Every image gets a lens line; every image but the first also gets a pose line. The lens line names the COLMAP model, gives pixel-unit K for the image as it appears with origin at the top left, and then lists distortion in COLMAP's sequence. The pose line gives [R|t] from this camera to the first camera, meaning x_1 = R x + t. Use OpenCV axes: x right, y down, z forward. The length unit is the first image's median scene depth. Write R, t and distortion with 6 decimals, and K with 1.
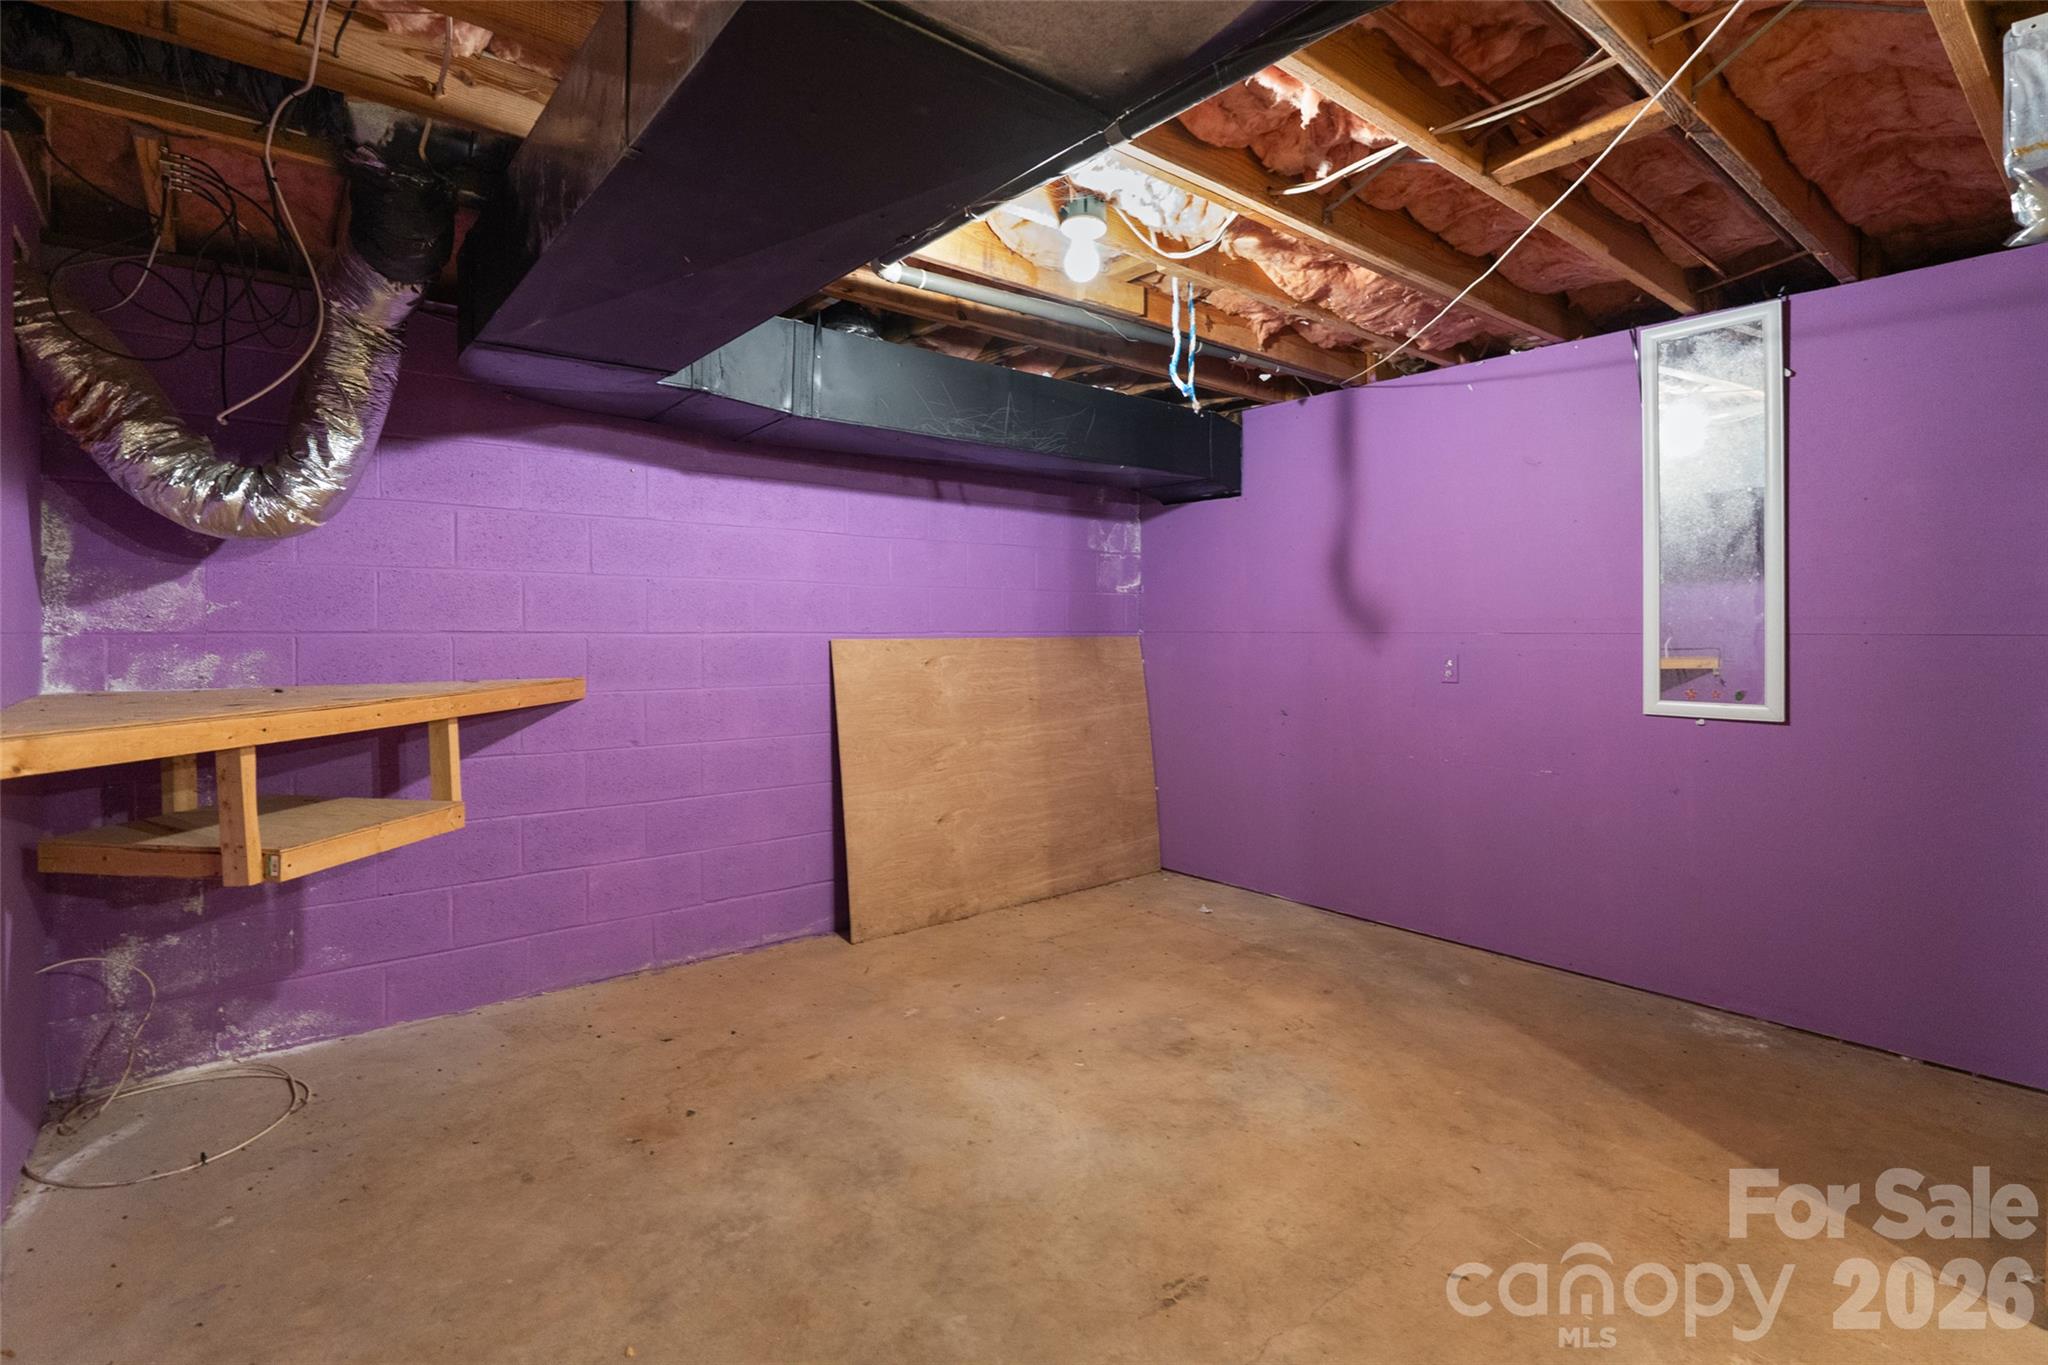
lens RADIAL K [[972.3, 0, 1018.6], [0, 972.3, 666.2], [0, 0, 1]] dist [-0.008274, 0.001927]
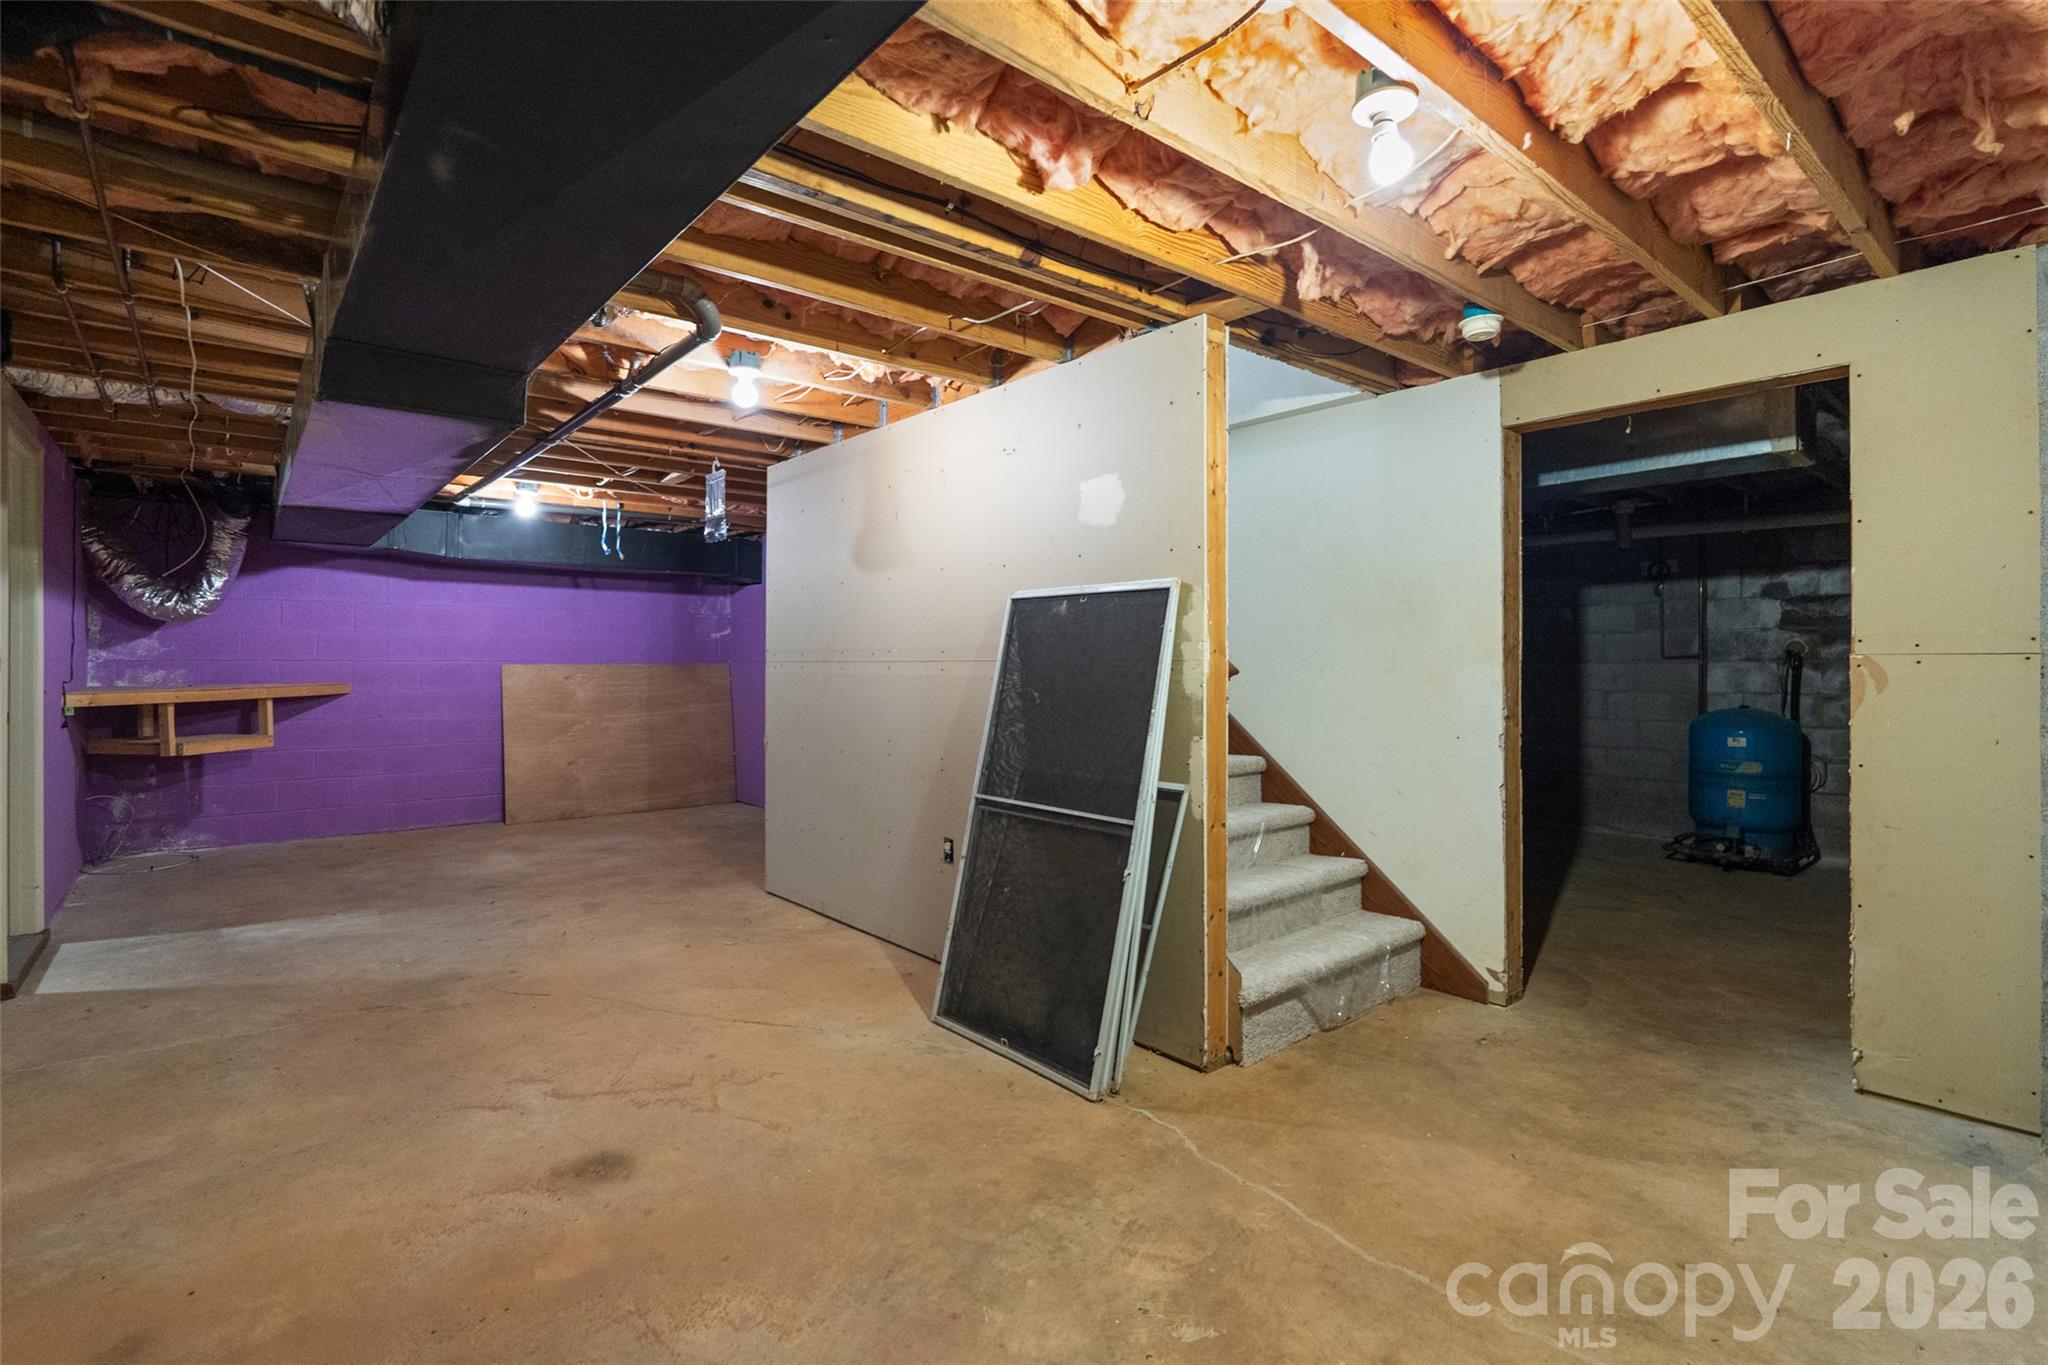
lens RADIAL K [[972.3, 0, 1031.2], [0, 972.3, 679.1], [0, 0, 1]] dist [-0.008274, 0.001927]
pose [[0.999890, -0.000046, 0.014848, 1.137263], [0.000319, 0.999831, -0.018405, 0.049958], [-0.014845, 0.018408, 0.999720, -1.258874]]
